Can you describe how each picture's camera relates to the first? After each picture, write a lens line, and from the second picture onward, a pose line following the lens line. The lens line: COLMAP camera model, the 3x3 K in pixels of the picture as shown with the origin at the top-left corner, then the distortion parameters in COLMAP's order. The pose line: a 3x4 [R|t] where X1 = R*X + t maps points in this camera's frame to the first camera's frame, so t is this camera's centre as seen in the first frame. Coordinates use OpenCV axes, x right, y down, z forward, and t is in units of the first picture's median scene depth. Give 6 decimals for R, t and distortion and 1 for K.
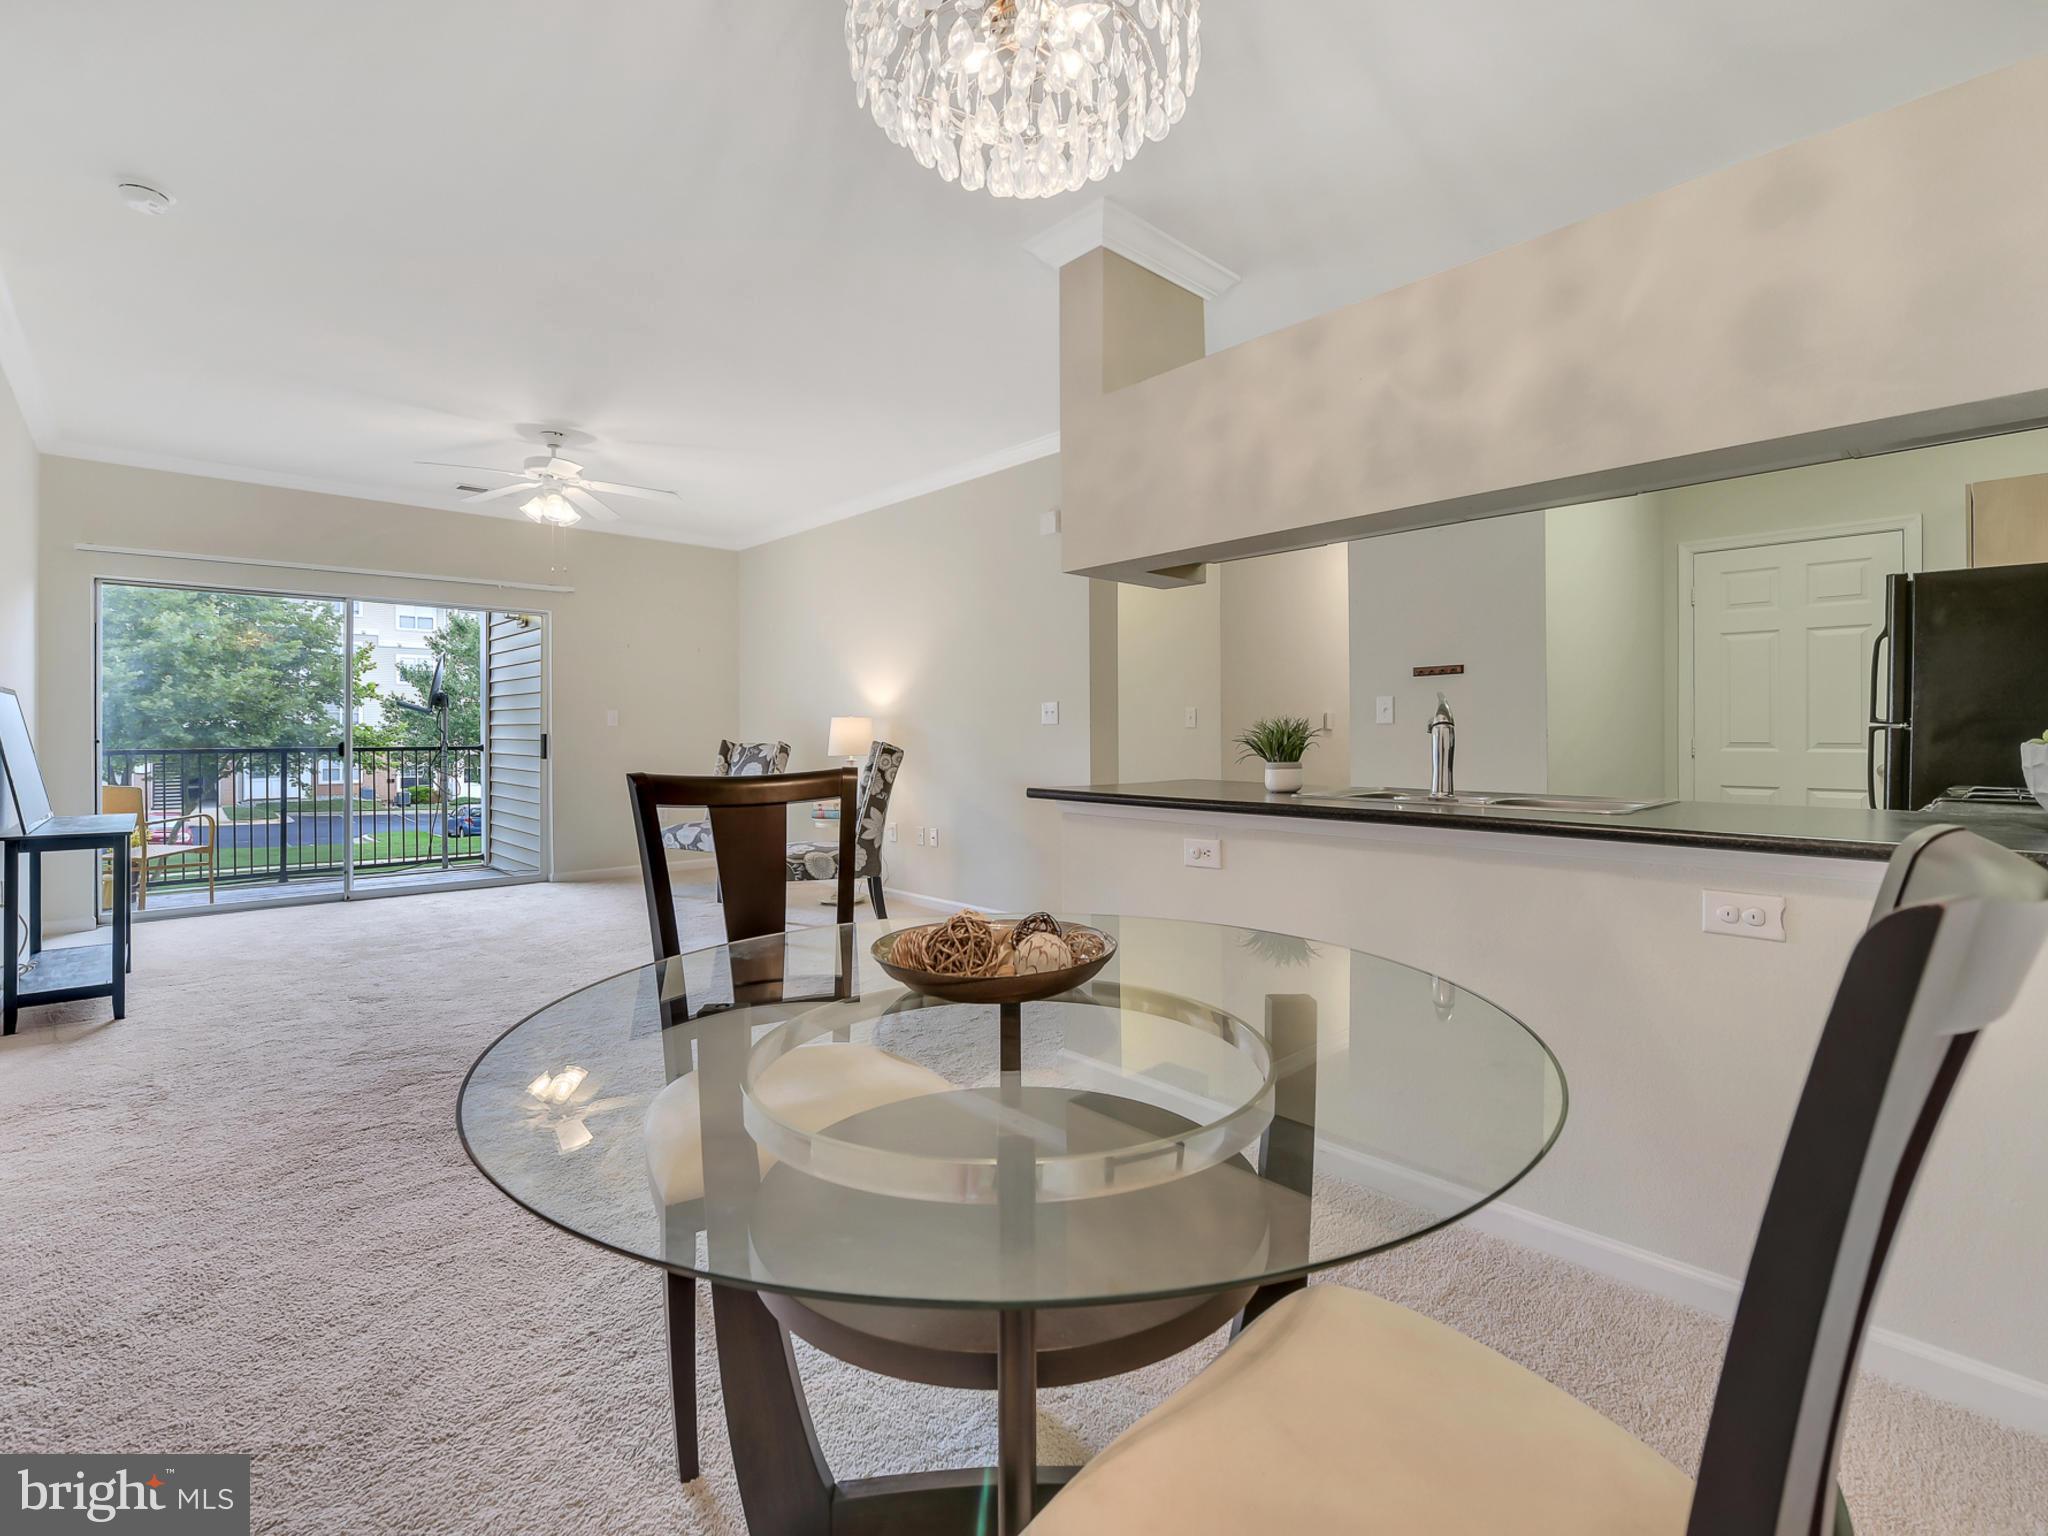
lens RADIAL K [[929.4, 0, 1080.4], [0, 929.4, 734.3], [0, 0, 1]] dist [-0.002072, -0.000362]
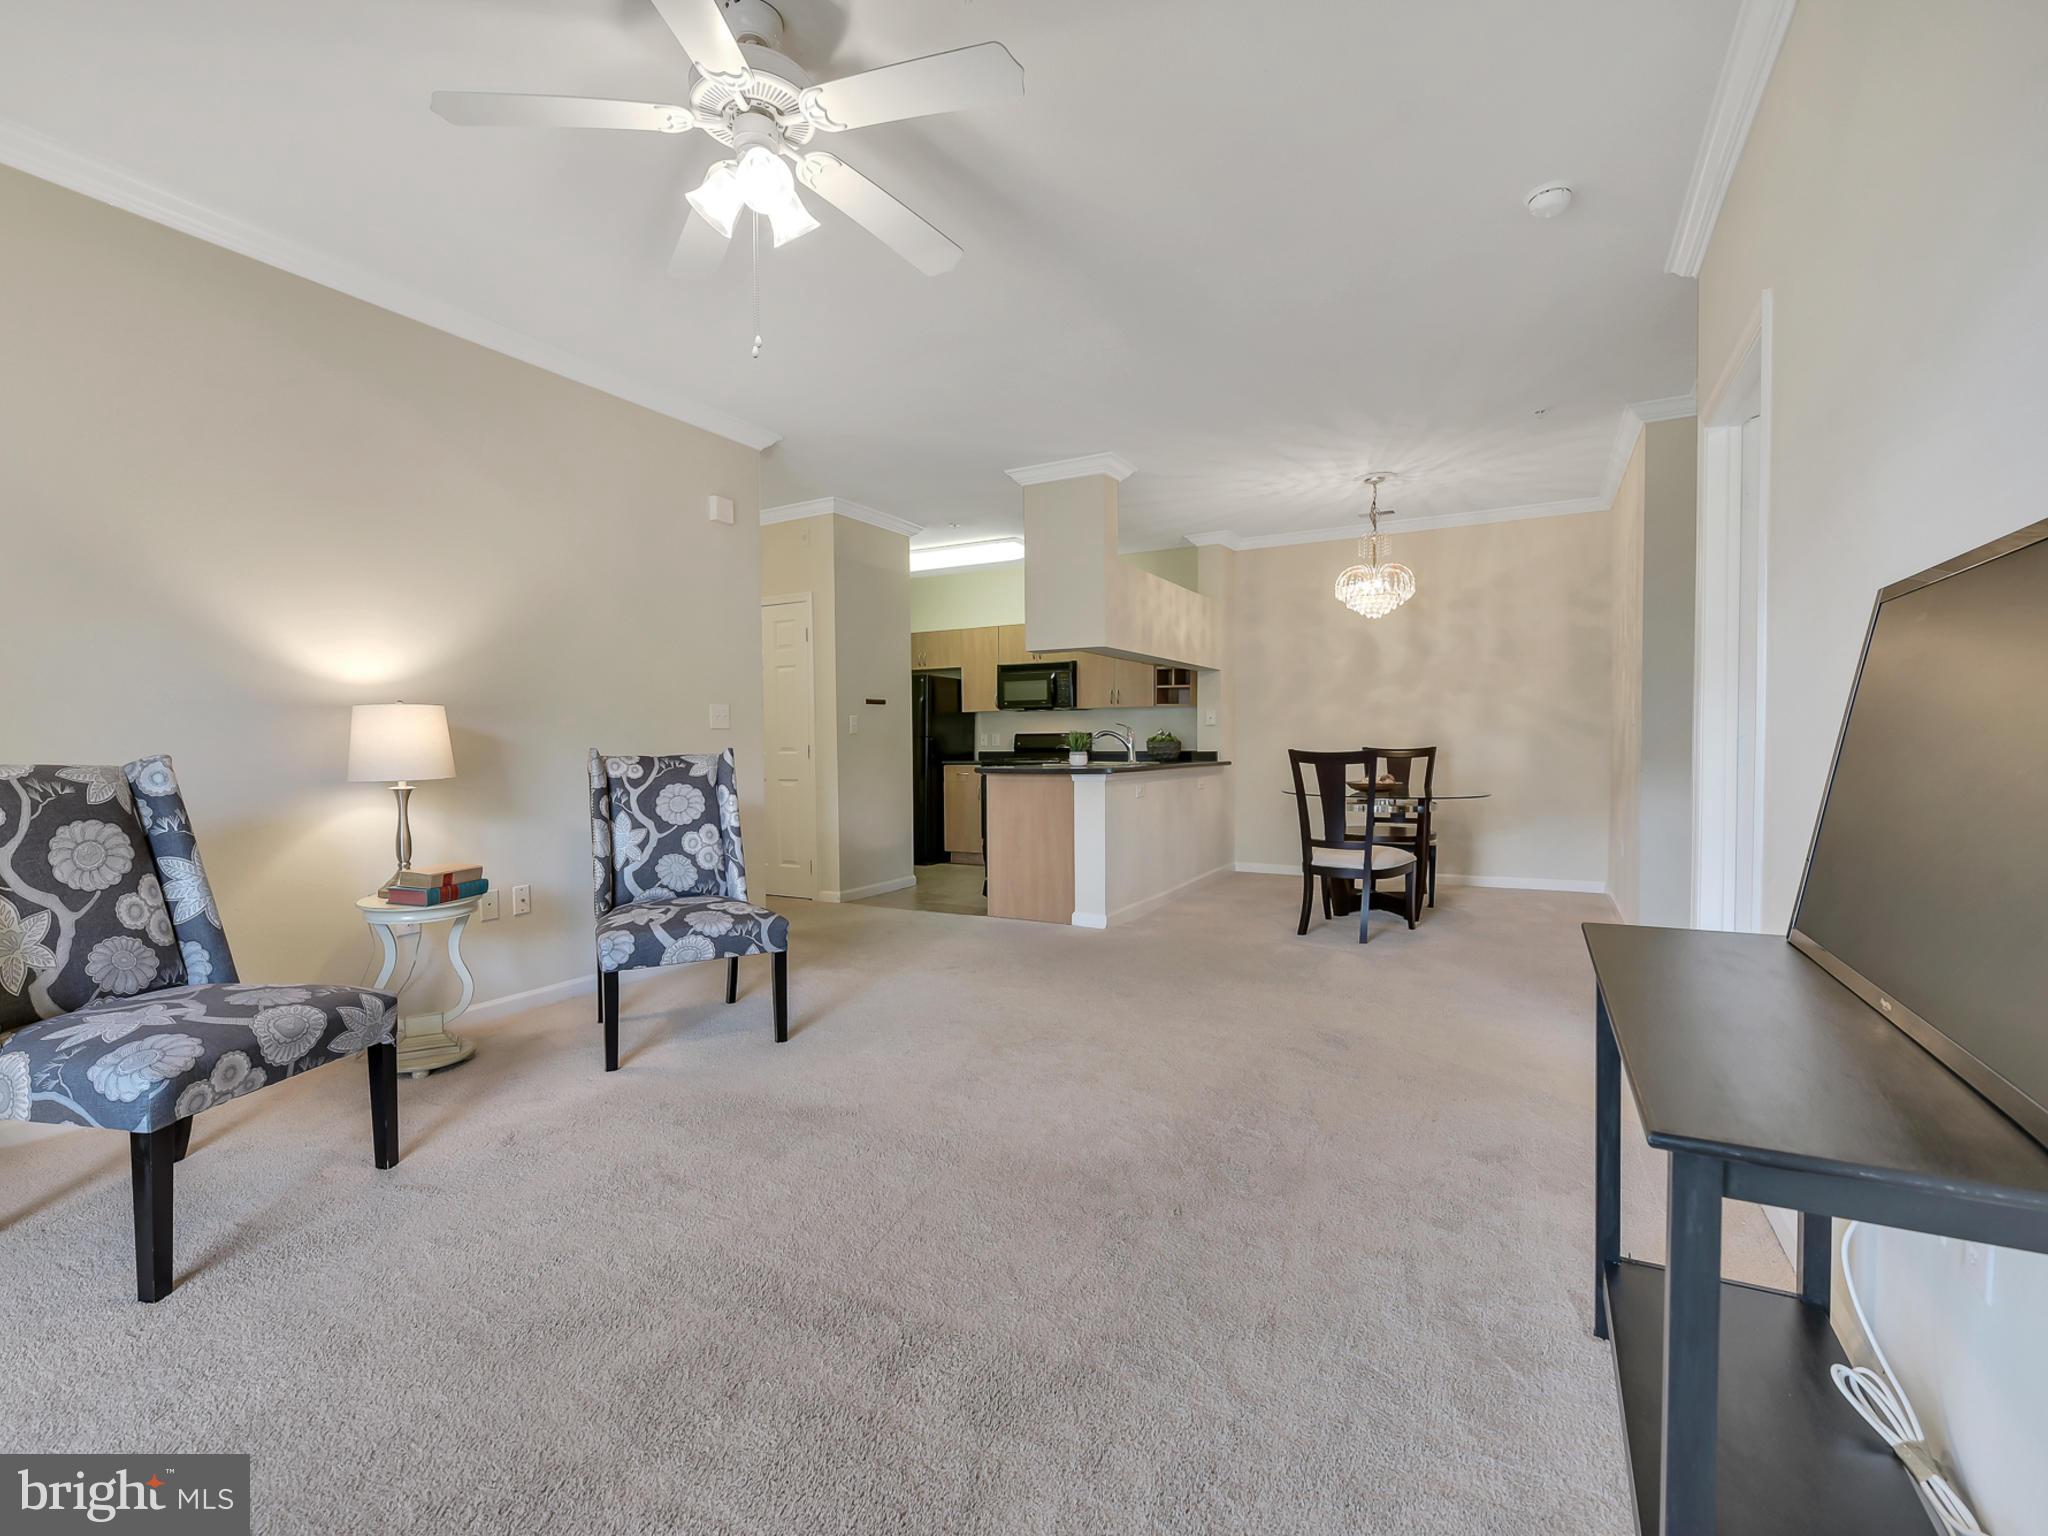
lens RADIAL K [[957.7, 0, 934.9], [0, 957.7, 768.3], [0, 0, 1]] dist [-0.003168, -0.000294]
pose [[-0.227493, -0.021232, 0.973548, -0.737259], [0.009507, 0.999666, 0.024023, 0.004733], [-0.973733, 0.014721, -0.227216, 0.739622]]
